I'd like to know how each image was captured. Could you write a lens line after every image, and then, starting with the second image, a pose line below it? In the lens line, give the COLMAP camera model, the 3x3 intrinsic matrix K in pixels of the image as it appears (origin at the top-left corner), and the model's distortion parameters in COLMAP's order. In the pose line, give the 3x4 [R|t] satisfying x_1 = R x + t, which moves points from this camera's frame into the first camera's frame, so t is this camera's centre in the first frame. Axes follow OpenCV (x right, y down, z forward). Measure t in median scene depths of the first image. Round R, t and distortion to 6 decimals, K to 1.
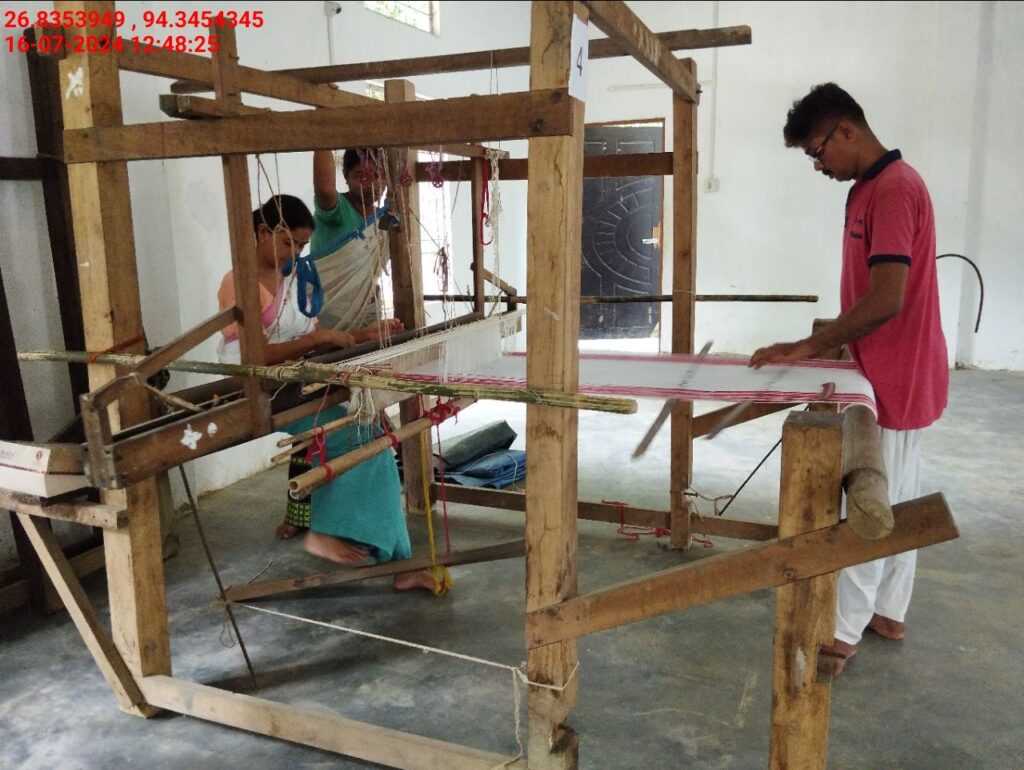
lens RADIAL K [[850.8, 0, 512.0], [0, 850.8, 385.0], [0, 0, 1]] dist [0.065105, -0.144213]
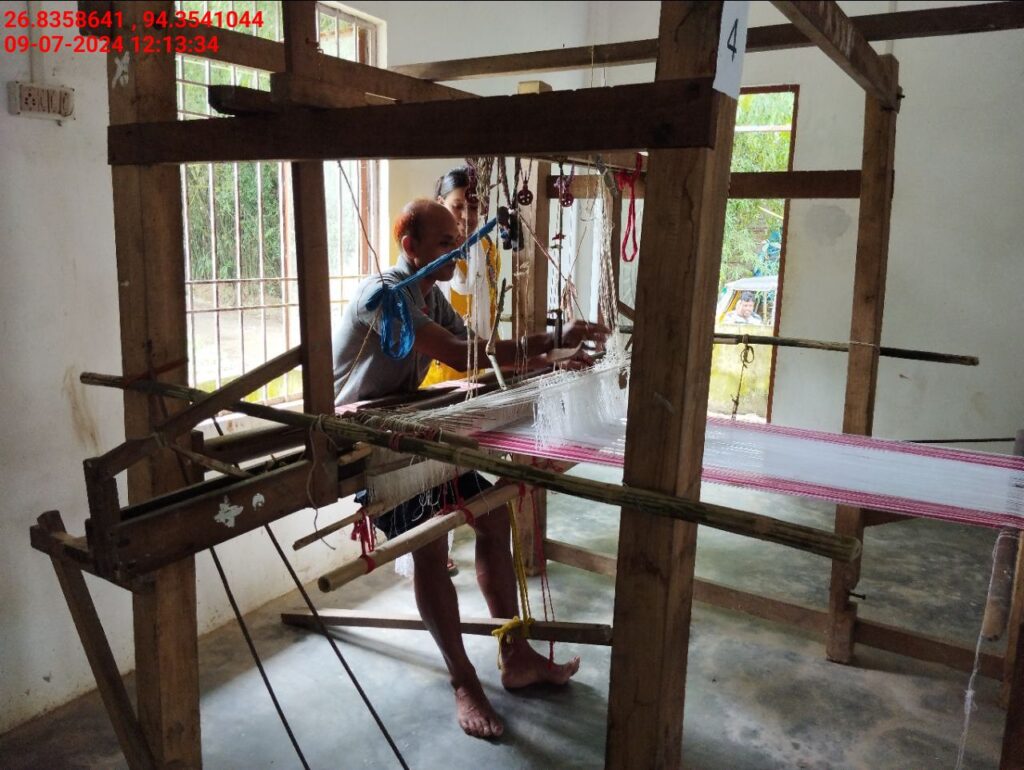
lens RADIAL K [[845.2, 0, 511.9], [0, 845.2, 380.5], [0, 0, 1]] dist [0.050461, -0.099089]
pose [[0.980889, 0.074057, -0.179922, 0.039551], [-0.075830, 0.997116, -0.002983, -0.075032], [0.179182, 0.016569, 0.983676, 0.250077]]
